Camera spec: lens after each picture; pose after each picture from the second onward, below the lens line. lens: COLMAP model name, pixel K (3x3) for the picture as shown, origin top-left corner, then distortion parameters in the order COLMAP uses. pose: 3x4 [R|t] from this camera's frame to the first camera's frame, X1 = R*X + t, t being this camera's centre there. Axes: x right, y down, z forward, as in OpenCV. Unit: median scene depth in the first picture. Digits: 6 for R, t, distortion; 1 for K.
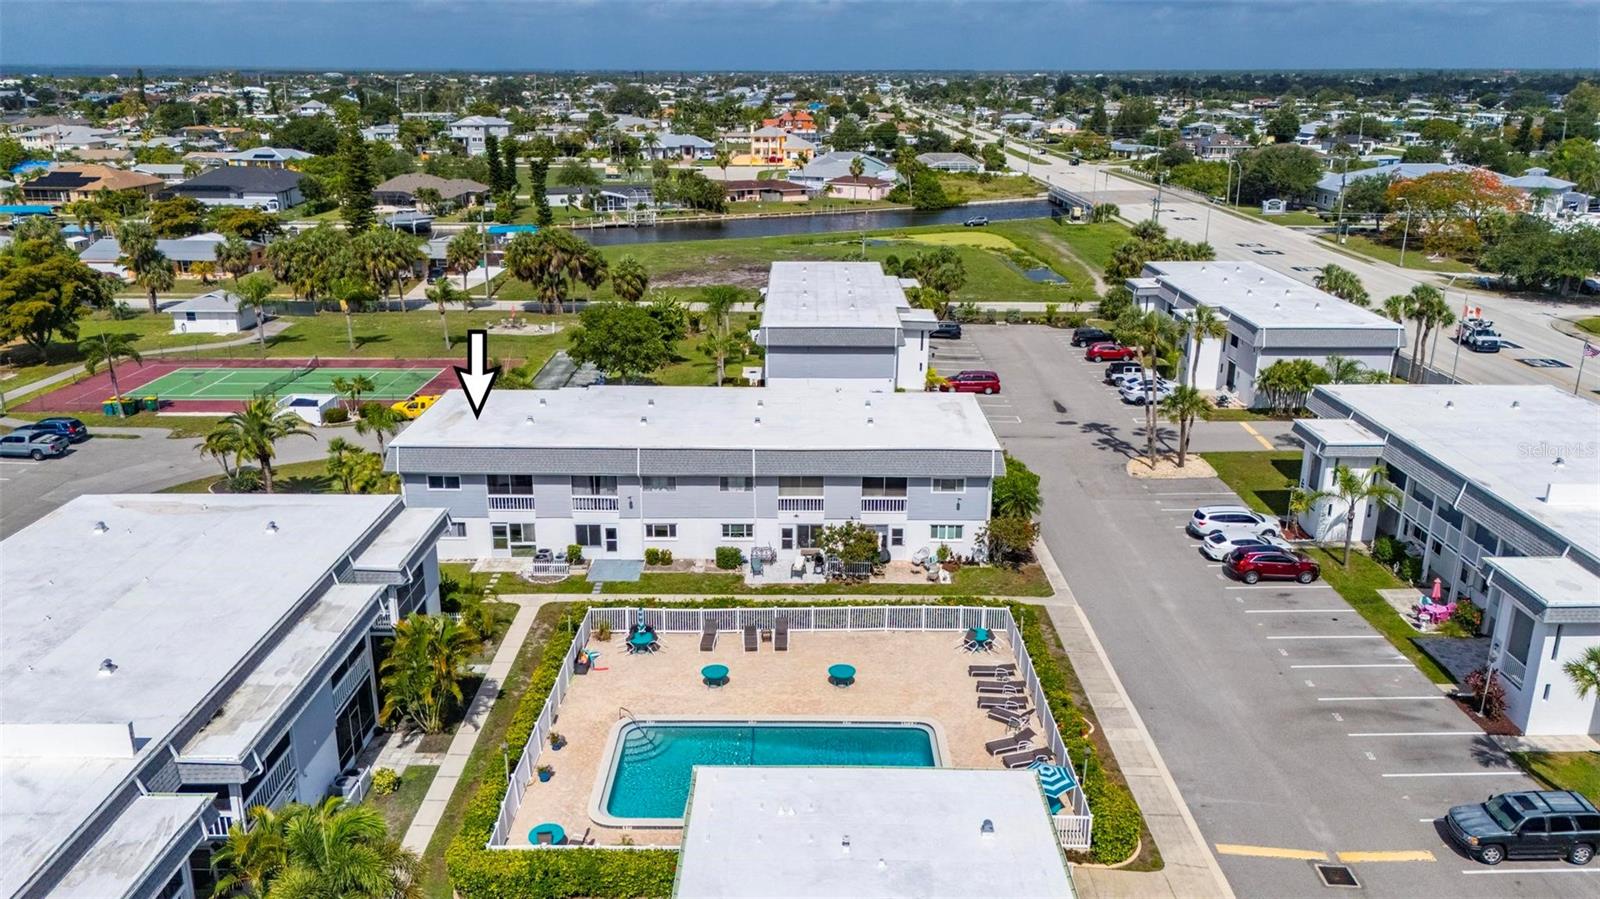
lens RADIAL K [[1171.9, 0, 796.7], [0, 1171.9, 452.4], [0, 0, 1]] dist [0.086266, -0.101739]
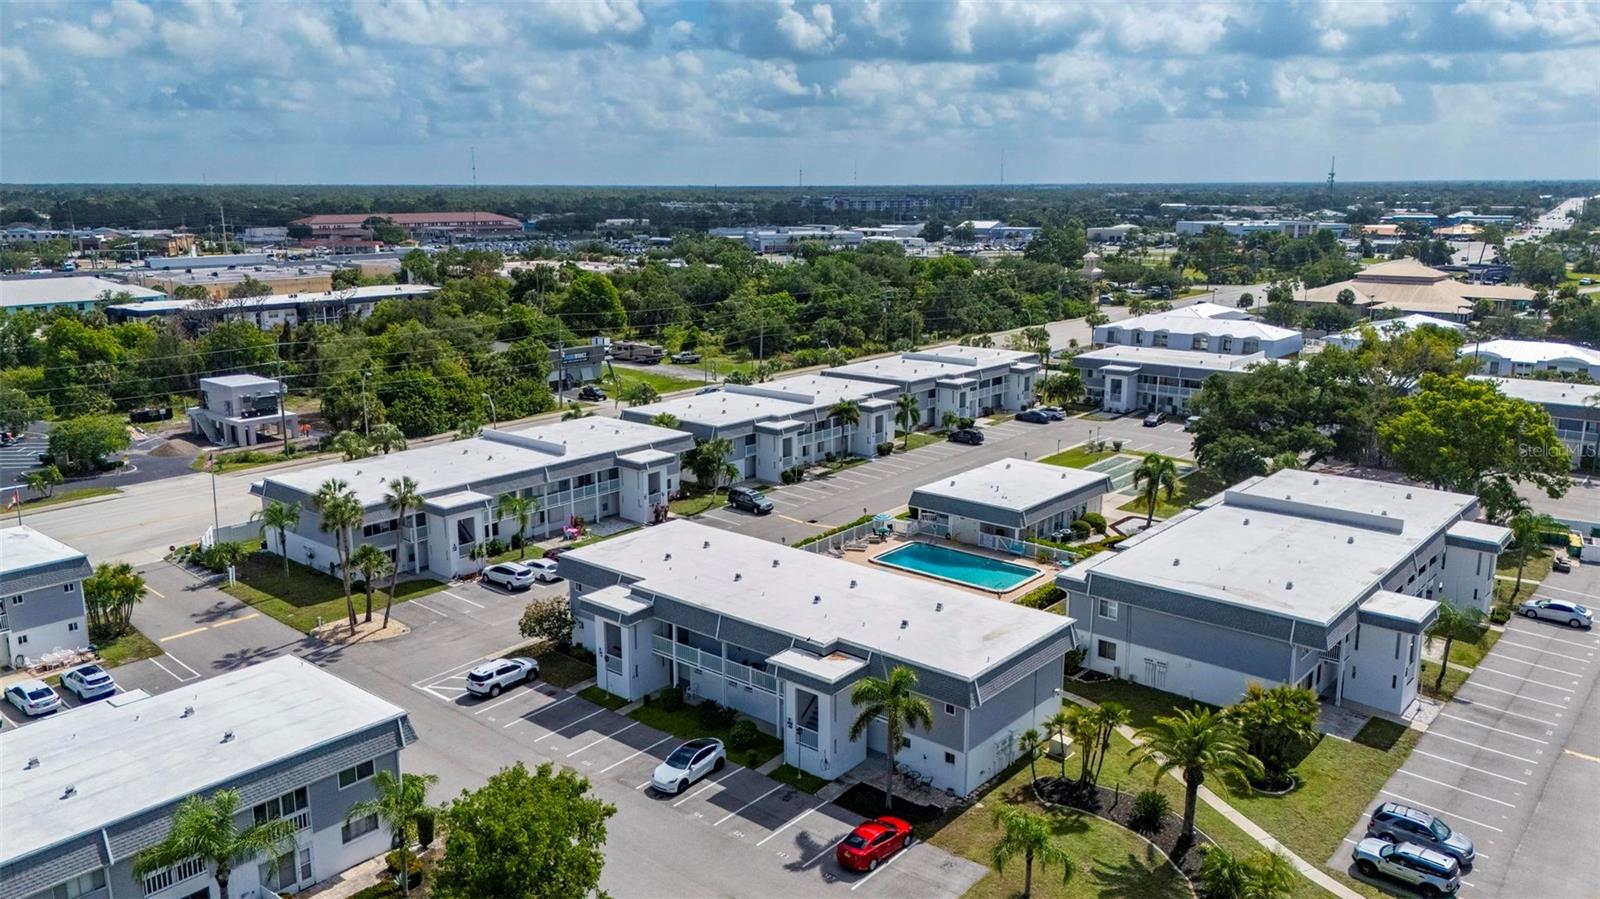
lens RADIAL K [[1167.1, 0, 800.0], [0, 1167.1, 449.5], [0, 0, 1]] dist [0.083795, -0.097889]
pose [[-0.766583, -0.139930, 0.626713, -0.783302], [0.197560, 0.877239, 0.437518, -0.647202], [-0.610999, 0.459207, -0.644832, 1.727931]]
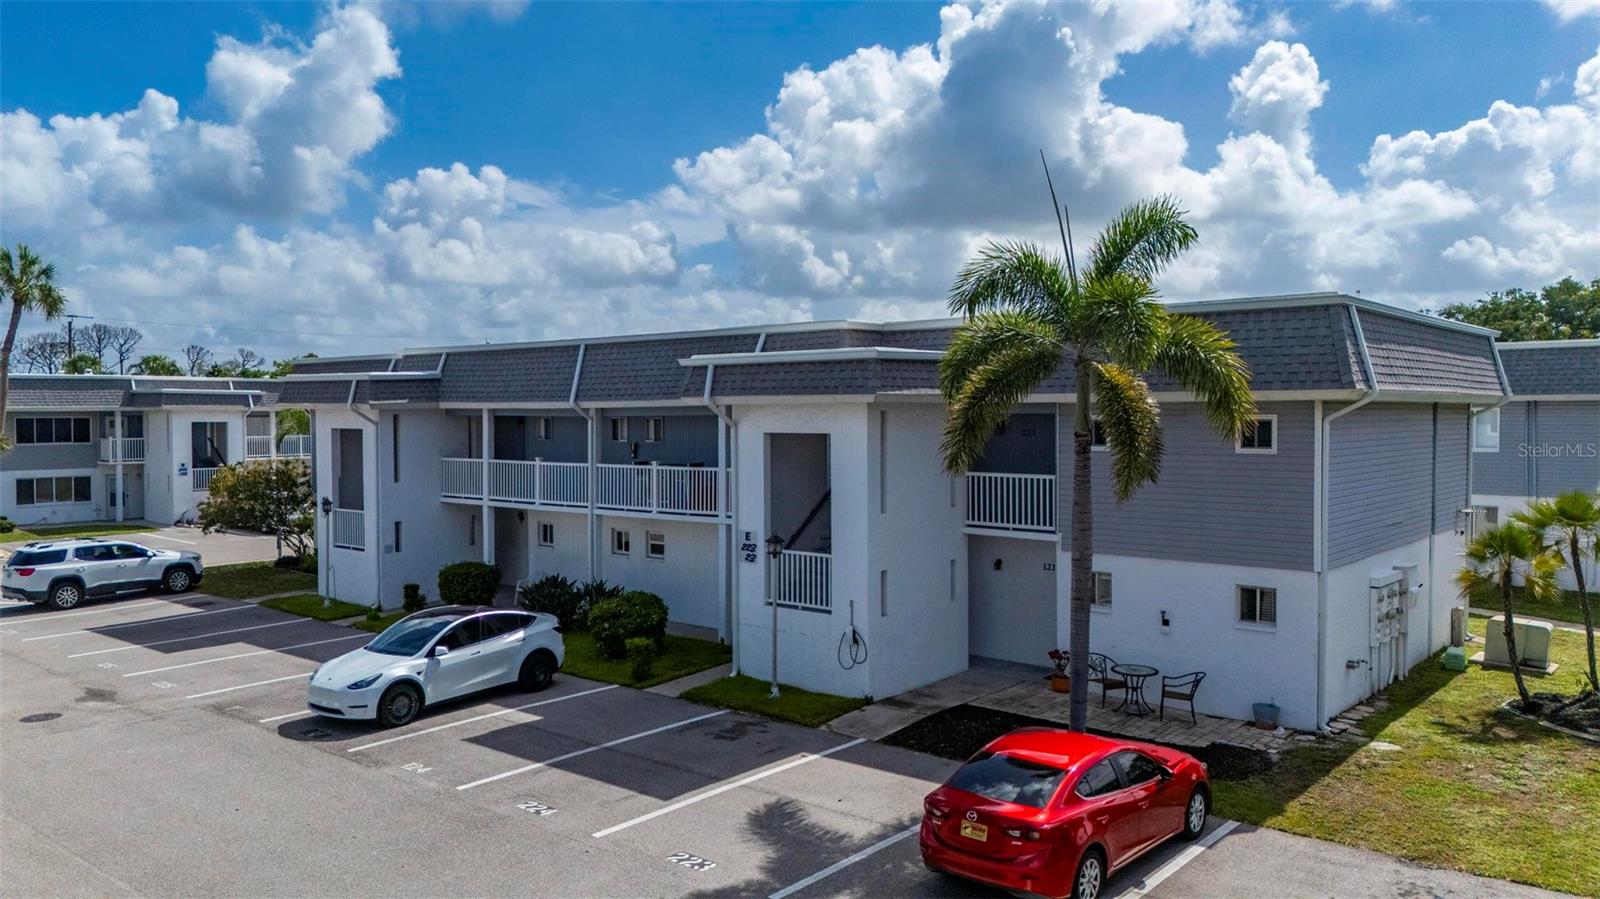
lens RADIAL K [[1167.1, 0, 800.0], [0, 1167.1, 449.5], [0, 0, 1]] dist [0.083795, -0.097889]
pose [[-0.765427, -0.022338, 0.643135, -0.416966], [0.197519, 0.943002, 0.267831, -0.126199], [-0.612460, 0.332037, -0.717387, 1.425240]]
